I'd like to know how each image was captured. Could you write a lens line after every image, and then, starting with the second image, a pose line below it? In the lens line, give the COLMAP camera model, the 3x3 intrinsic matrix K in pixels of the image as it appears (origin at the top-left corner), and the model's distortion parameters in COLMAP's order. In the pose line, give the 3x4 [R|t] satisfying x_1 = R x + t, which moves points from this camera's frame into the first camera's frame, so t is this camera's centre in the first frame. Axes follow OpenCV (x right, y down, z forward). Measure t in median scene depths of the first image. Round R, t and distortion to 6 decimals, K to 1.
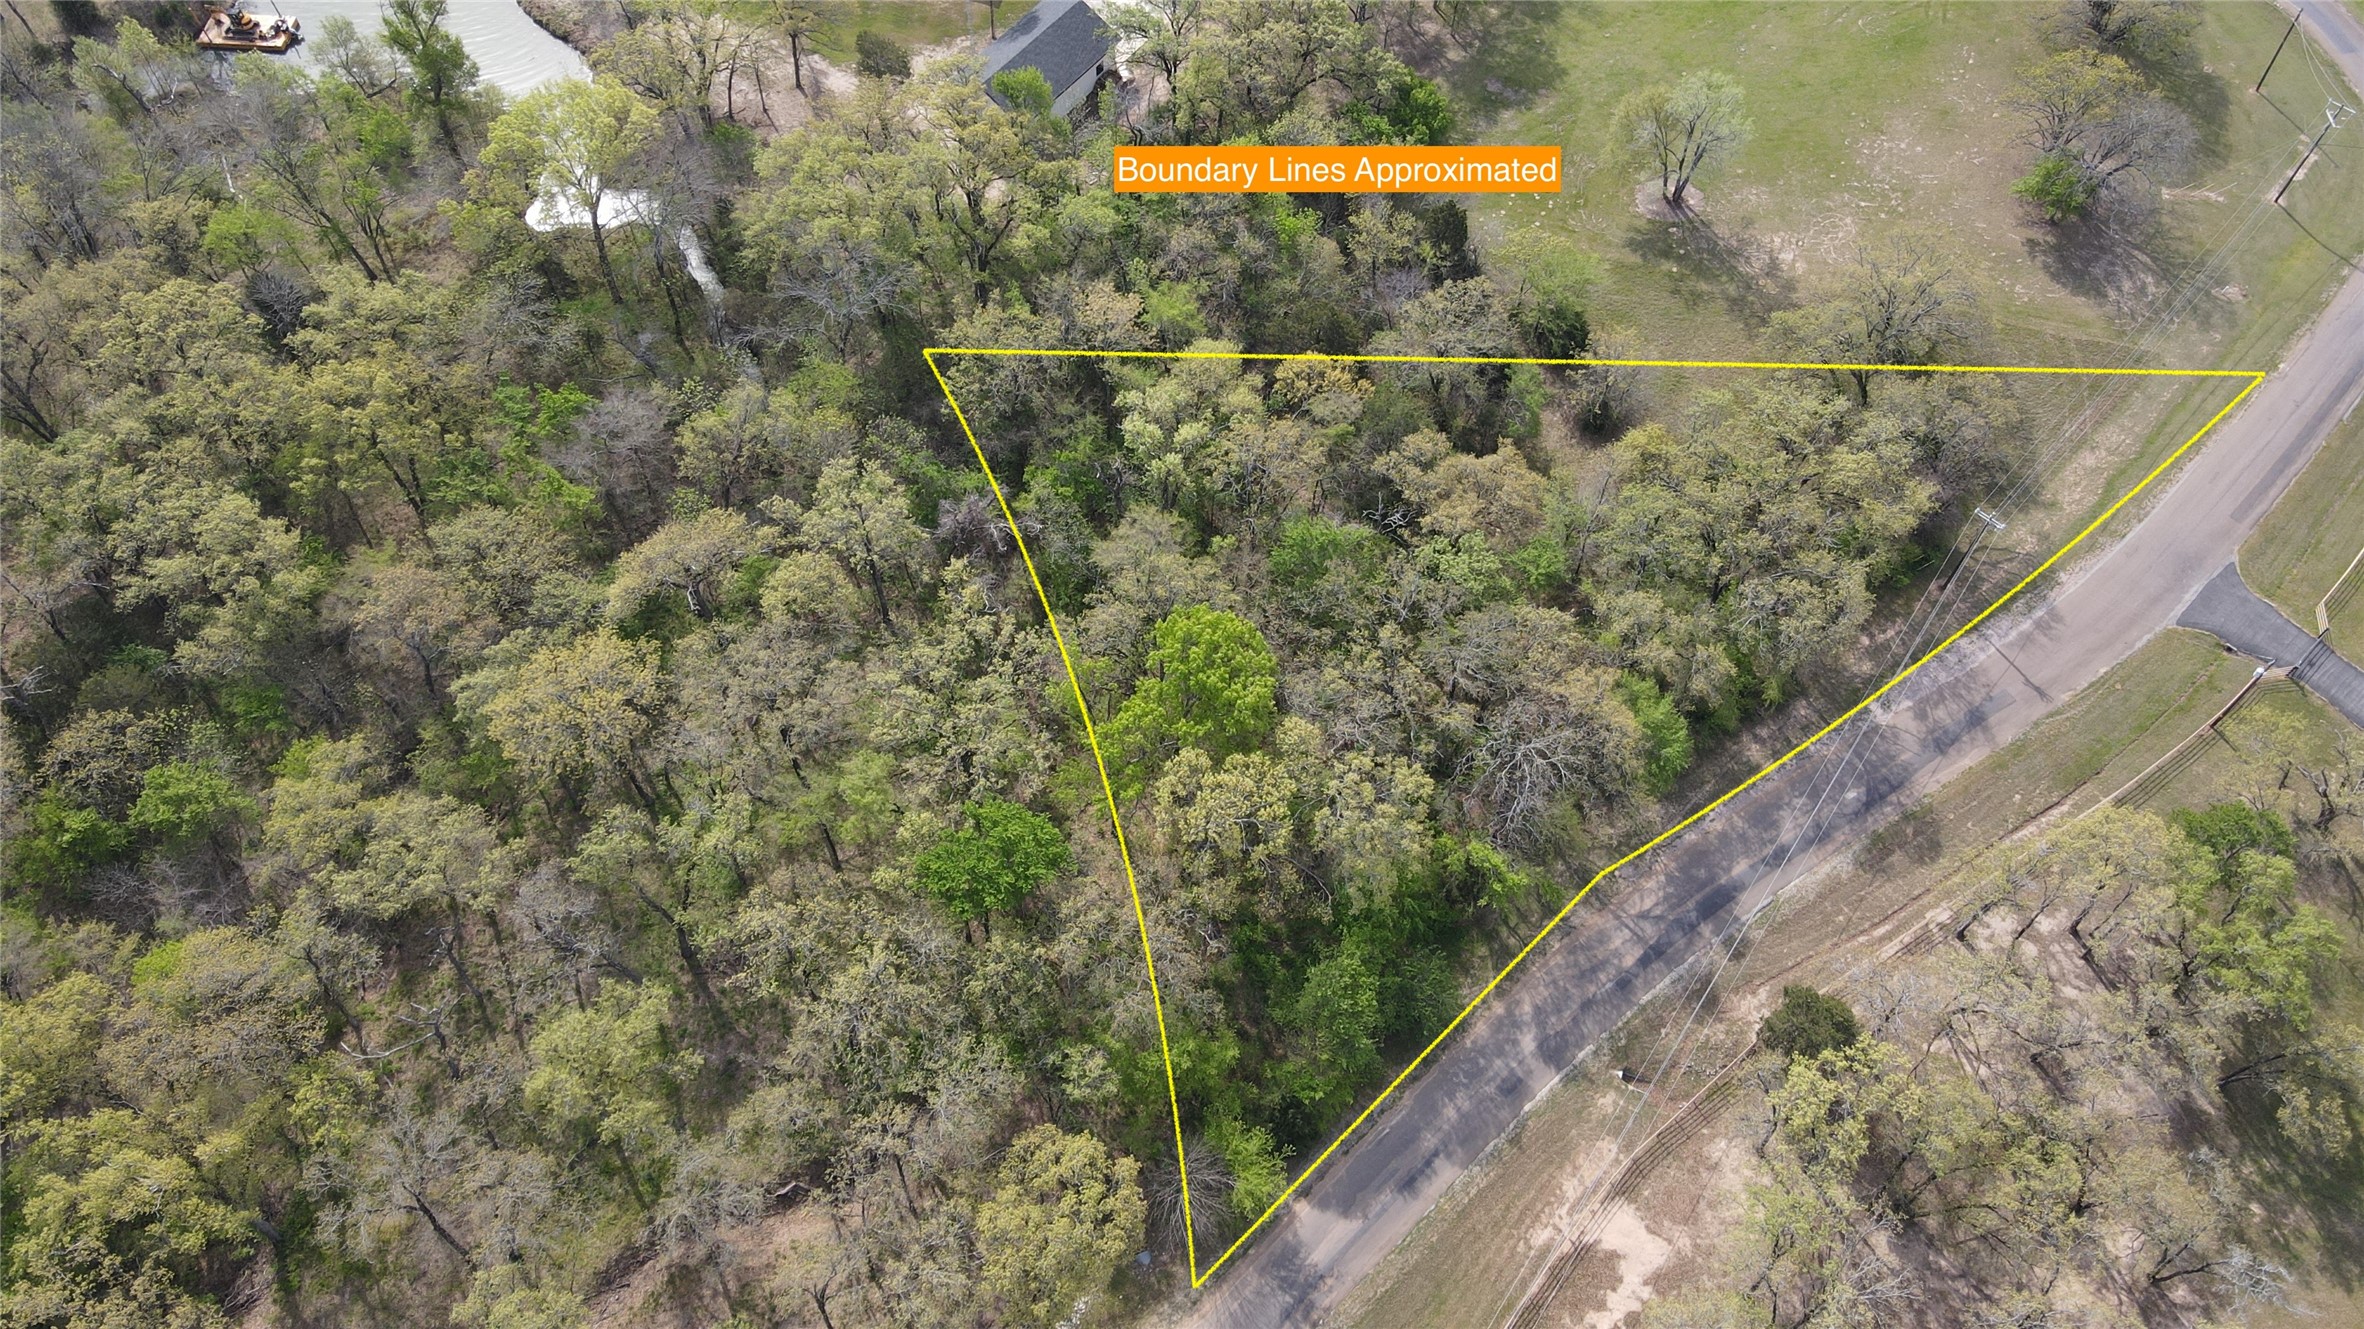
lens RADIAL K [[1730.5, 0, 1182.8], [0, 1730.5, 671.5], [0, 0, 1]] dist [0.005067, 0.024217]
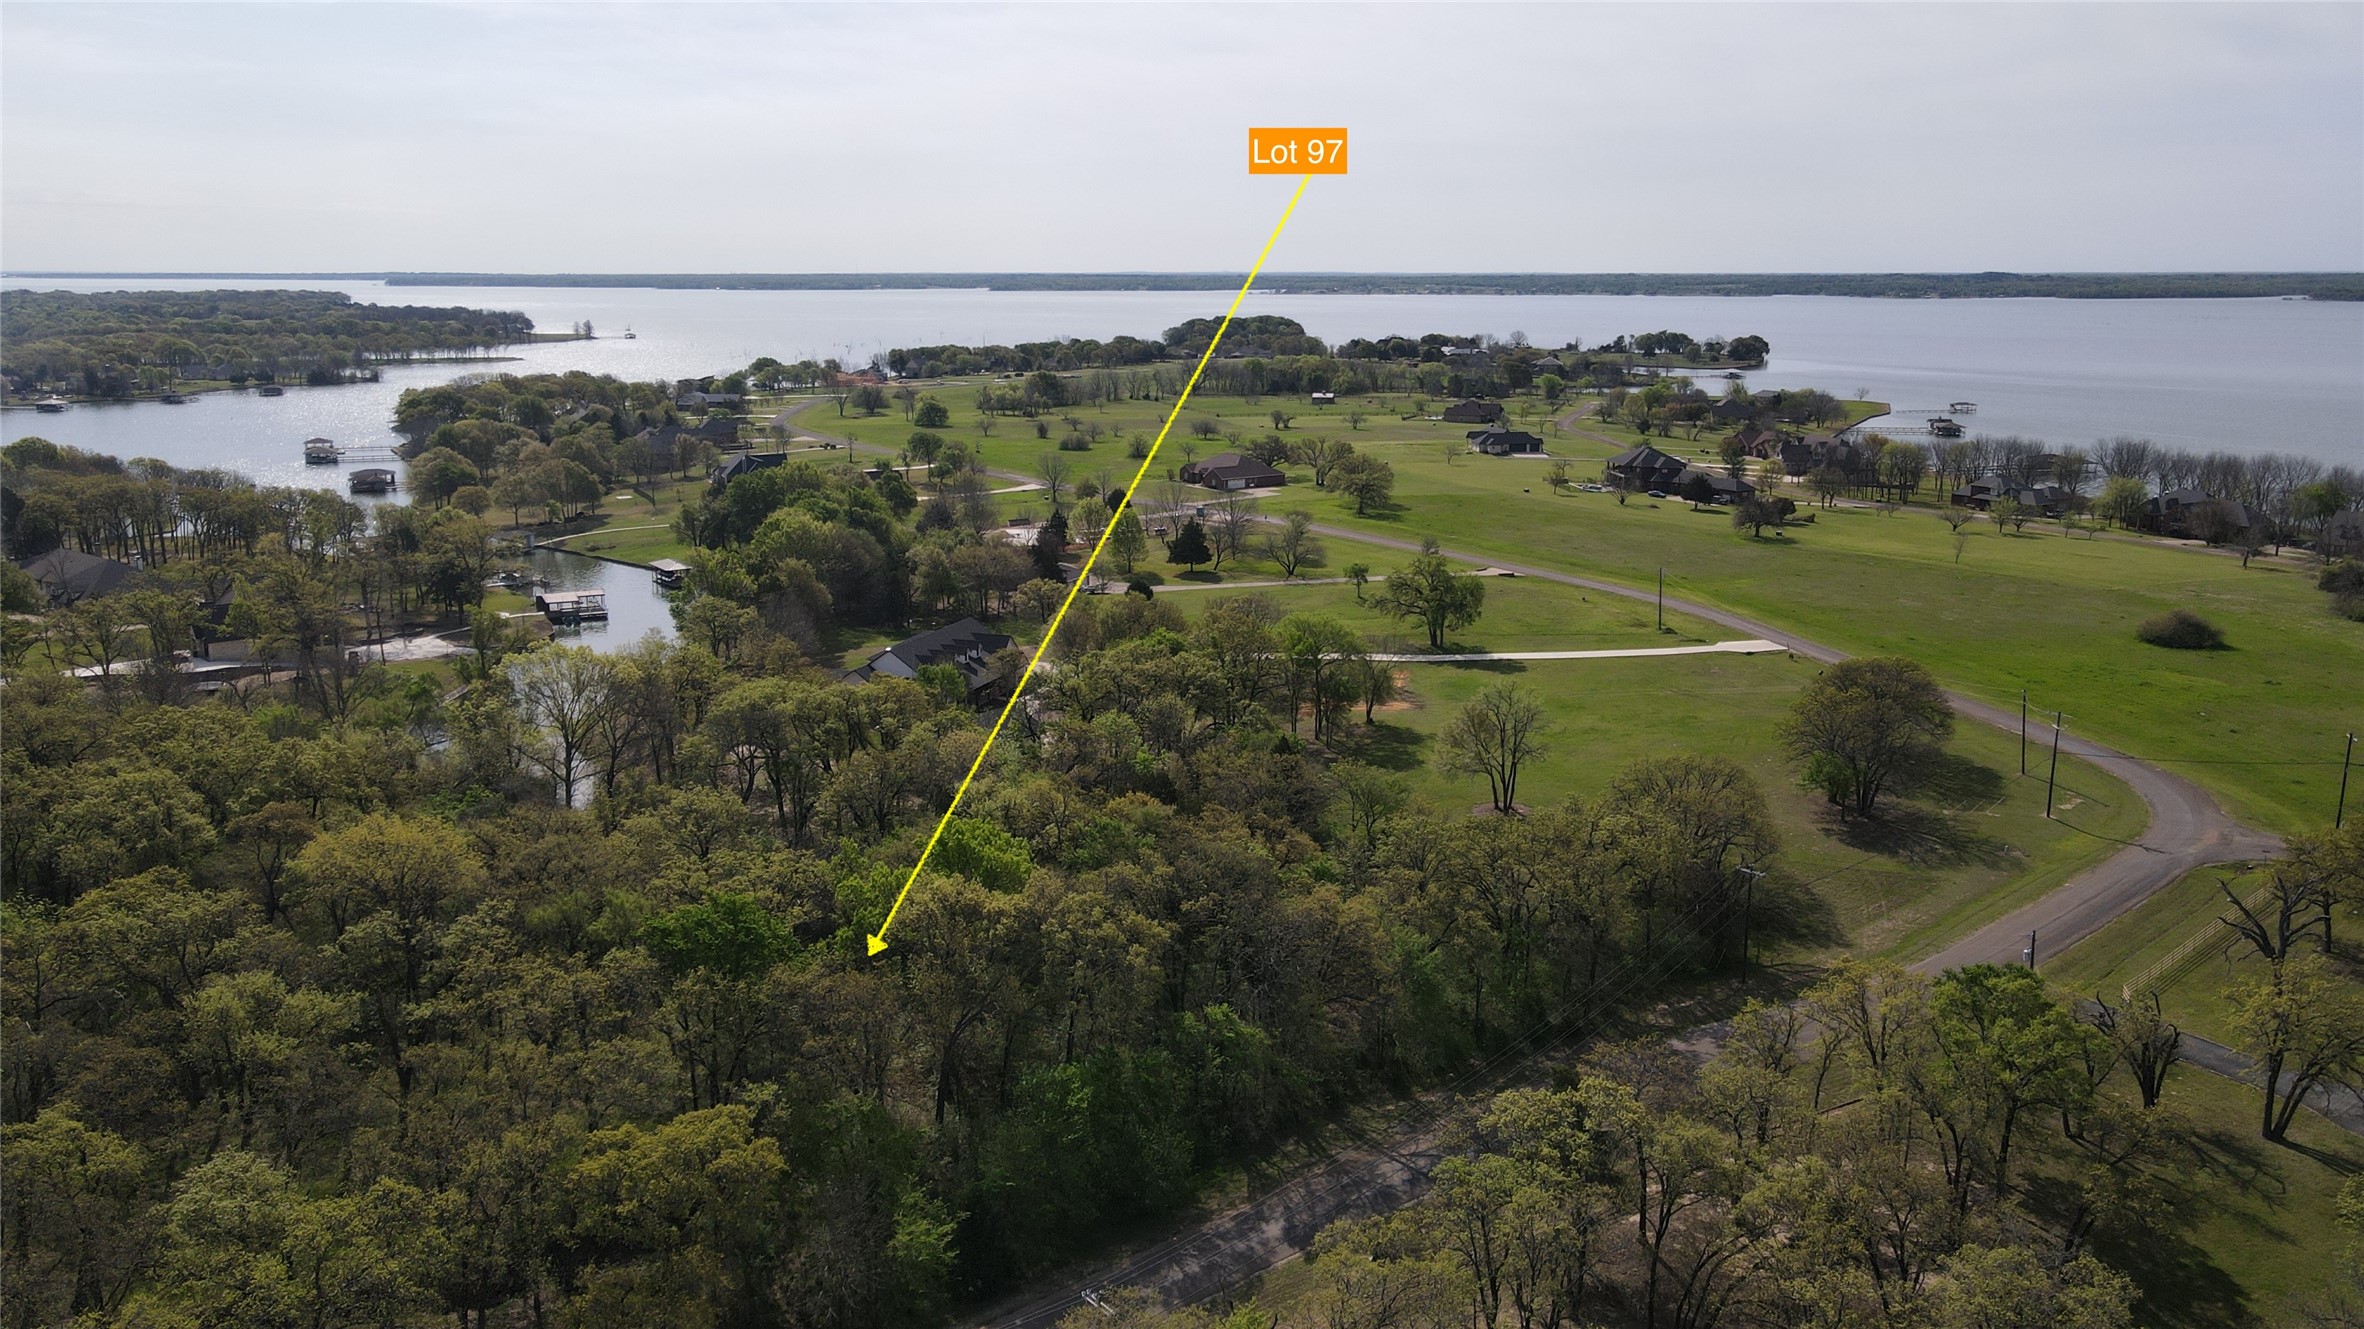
lens RADIAL K [[1730.5, 0, 1178.7], [0, 1730.5, 652.2], [0, 0, 1]] dist [0.005067, 0.024217]
pose [[0.996385, 0.014138, -0.083771, 0.216533], [-0.069093, 0.708604, -0.702215, 0.617647], [0.049433, 0.705464, 0.707020, 0.150716]]
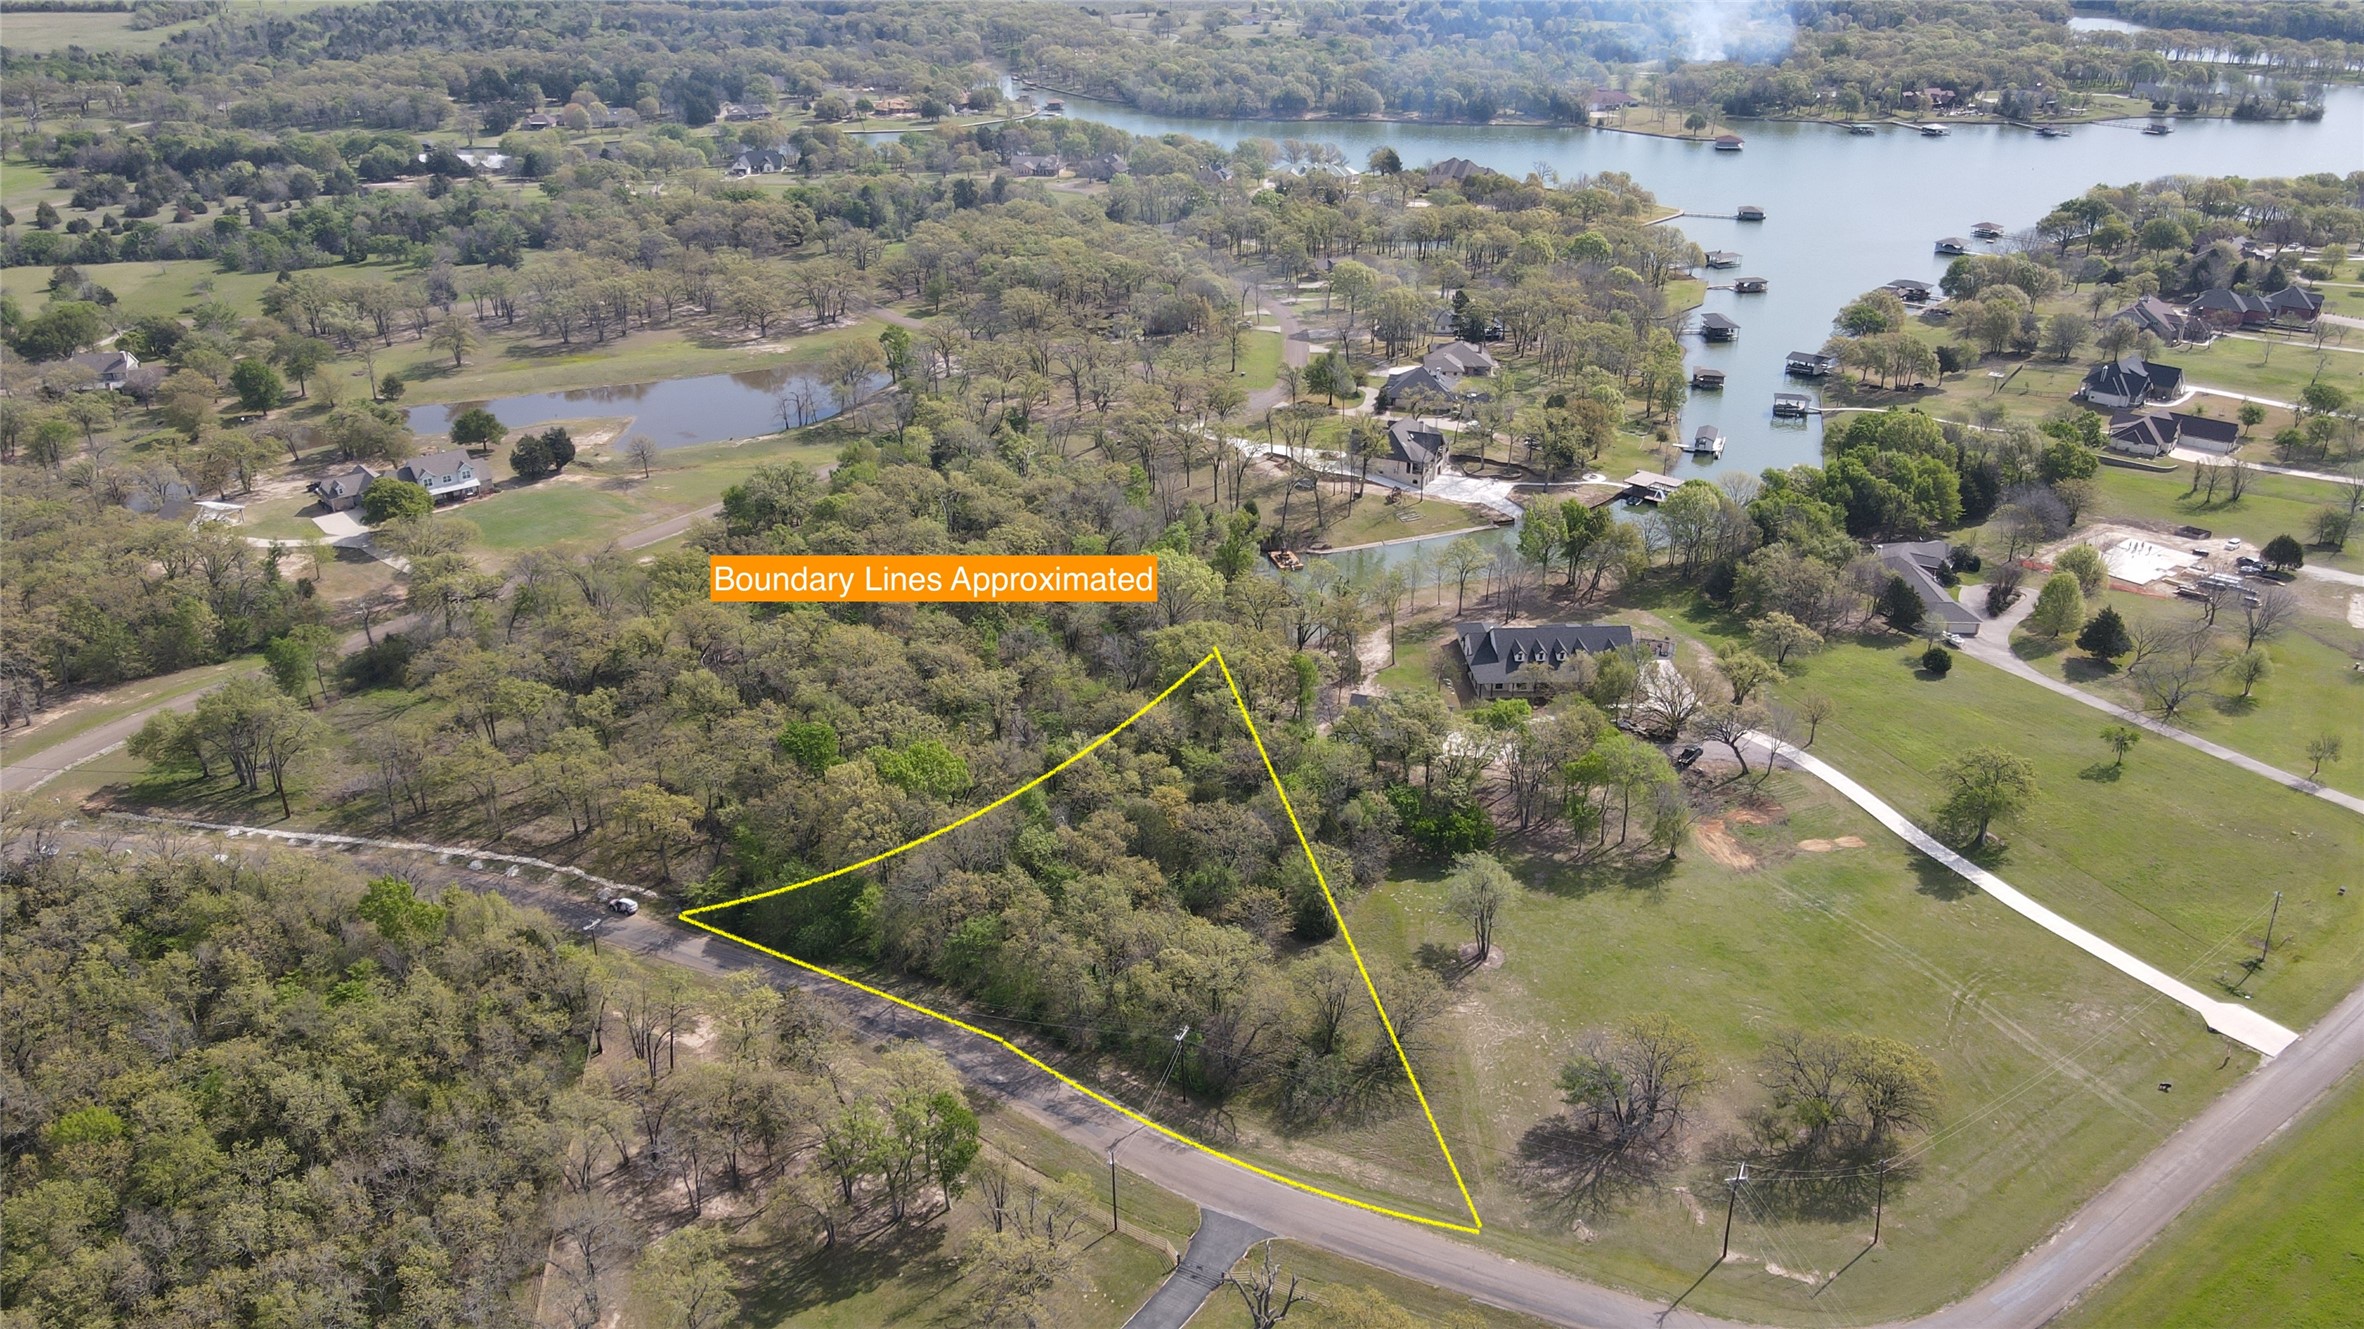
lens RADIAL K [[1730.5, 0, 1185.5], [0, 1730.5, 646.5], [0, 0, 1]] dist [0.005067, 0.024217]
pose [[0.316839, 0.395527, -0.862074, 1.691385], [-0.798921, 0.601173, -0.017805, -0.276061], [0.511213, 0.694370, 0.506469, 0.040034]]
